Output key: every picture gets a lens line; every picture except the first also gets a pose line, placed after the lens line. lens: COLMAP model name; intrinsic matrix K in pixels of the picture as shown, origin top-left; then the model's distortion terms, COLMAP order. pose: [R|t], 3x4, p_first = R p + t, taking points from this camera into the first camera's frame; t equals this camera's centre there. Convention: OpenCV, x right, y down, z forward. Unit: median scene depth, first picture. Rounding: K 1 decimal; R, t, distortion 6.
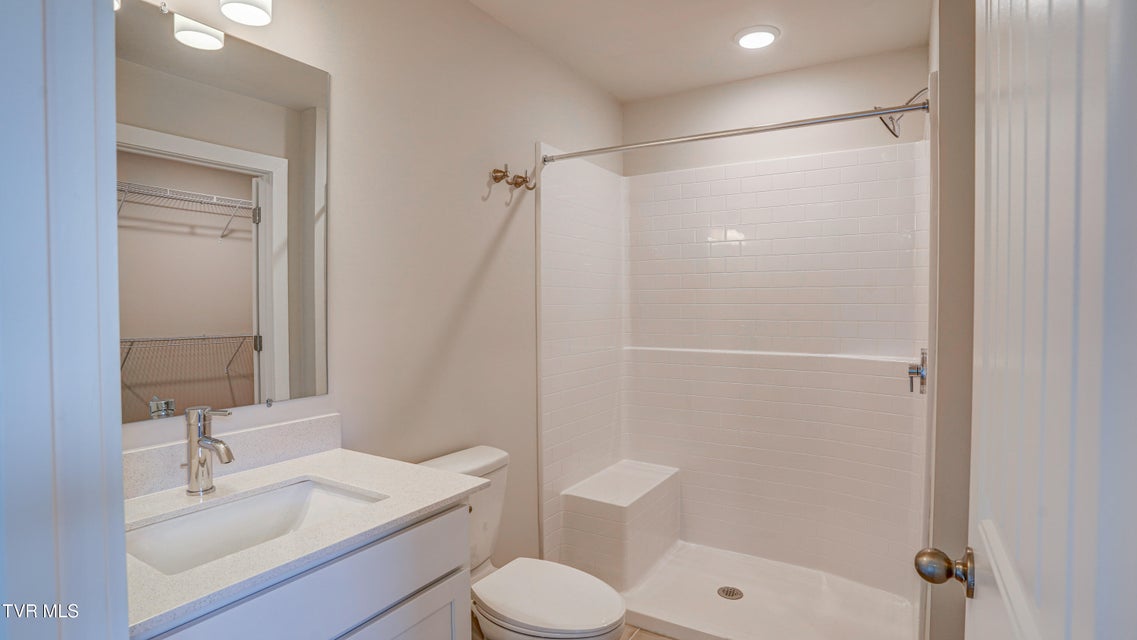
lens RADIAL K [[554.5, 0, 601.6], [0, 554.5, 318.2], [0, 0, 1]] dist [-0.104900, 0.082692]
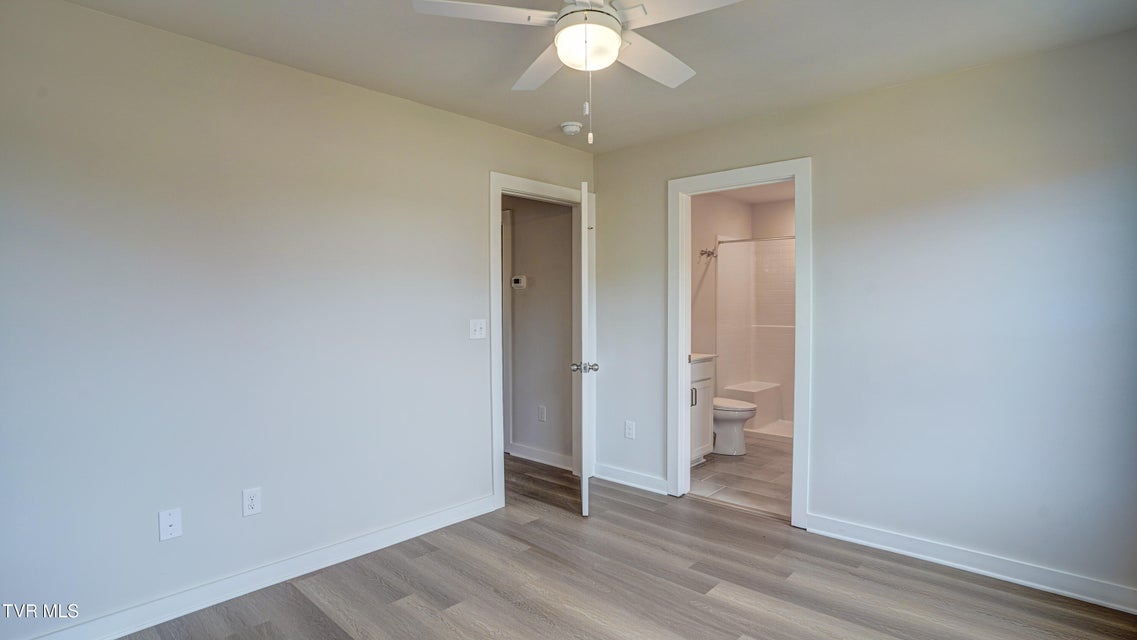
lens RADIAL K [[558.6, 0, 568.5], [0, 558.6, 320.0], [0, 0, 1]] dist [-0.080552, 0.036068]
pose [[0.970095, 0.002744, -0.242709, -0.151818], [-0.001701, 0.999988, 0.004509, 0.030645], [0.242719, -0.003961, 0.970089, -1.428992]]
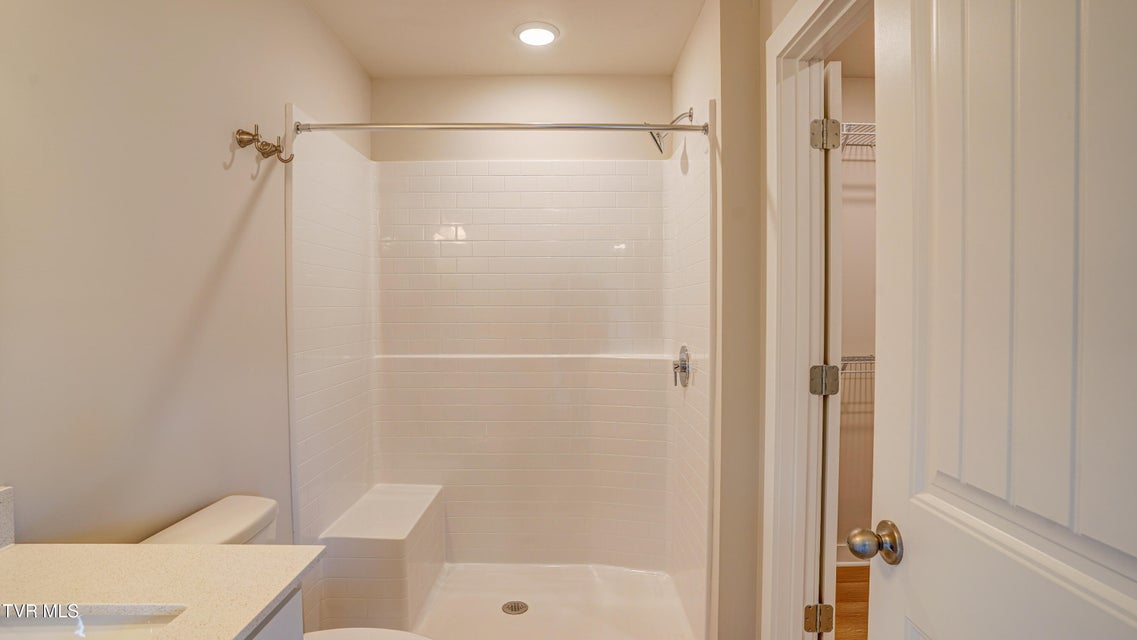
lens RADIAL K [[558.6, 0, 568.5], [0, 558.6, 320.0], [0, 0, 1]] dist [-0.080552, 0.036068]
pose [[0.867639, -0.012632, 0.497034, -0.158136], [0.012374, 0.999916, 0.003812, -0.004508], [-0.497040, 0.002842, 0.867723, 0.111977]]
